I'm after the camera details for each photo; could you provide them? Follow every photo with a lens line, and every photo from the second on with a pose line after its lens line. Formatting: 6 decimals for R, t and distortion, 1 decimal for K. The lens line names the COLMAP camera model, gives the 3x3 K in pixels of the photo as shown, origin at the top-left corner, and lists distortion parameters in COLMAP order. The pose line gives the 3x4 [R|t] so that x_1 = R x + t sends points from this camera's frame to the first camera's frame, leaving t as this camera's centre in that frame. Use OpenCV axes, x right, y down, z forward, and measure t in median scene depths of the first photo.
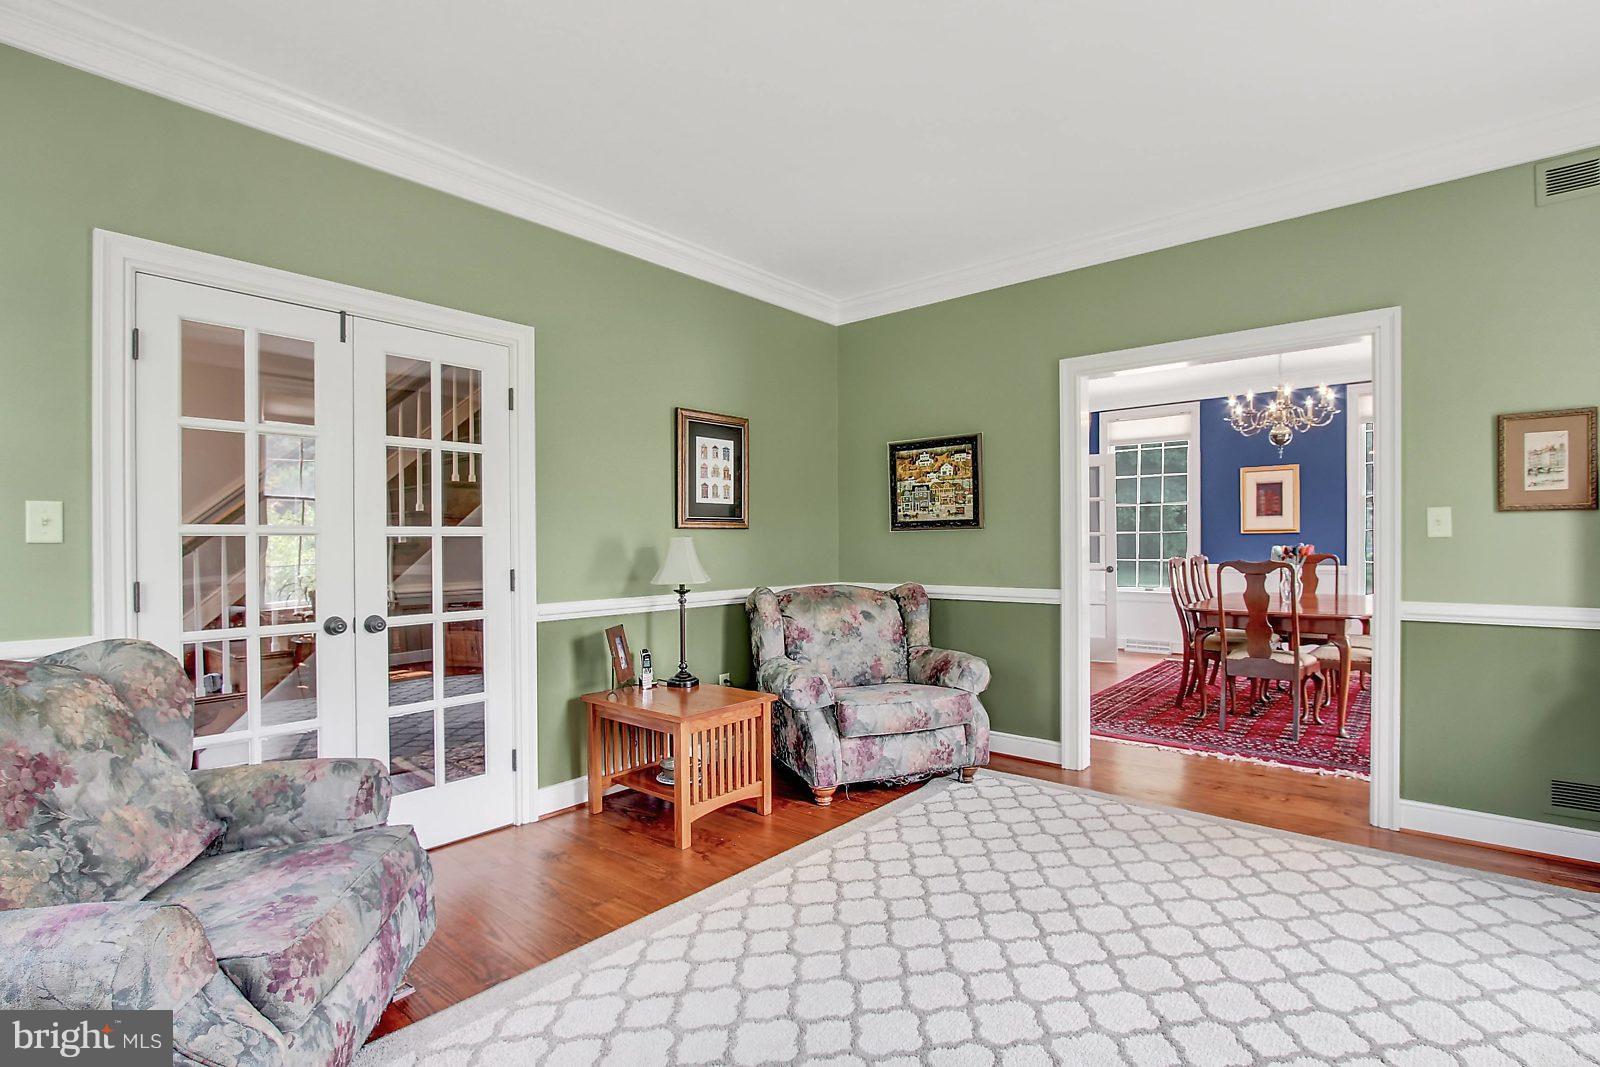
lens RADIAL K [[749.8, 0, 808.2], [0, 749.8, 539.4], [0, 0, 1]] dist [-0.011835, 0.000336]
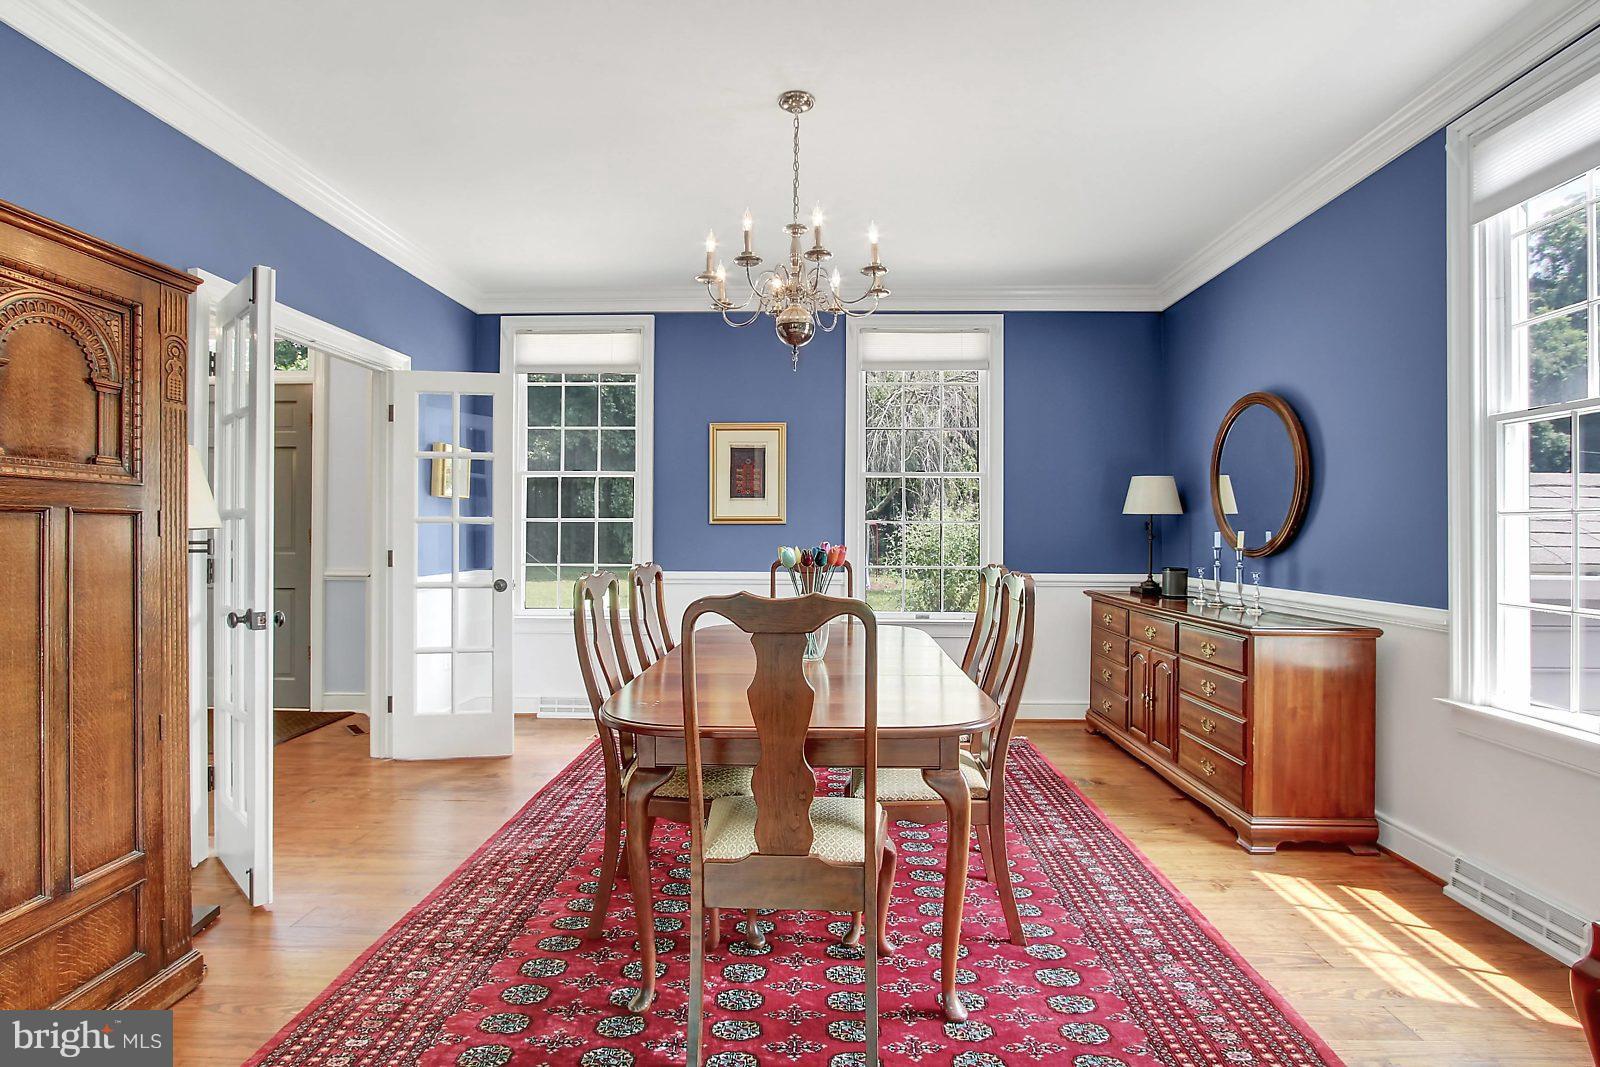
lens RADIAL K [[749.8, 0, 808.2], [0, 749.8, 539.4], [0, 0, 1]] dist [-0.011835, 0.000336]
pose [[0.778628, 0.005511, 0.627462, 0.240608], [-0.011613, 0.999917, 0.005629, 0.001148], [-0.627379, -0.011670, 0.778627, 0.445833]]
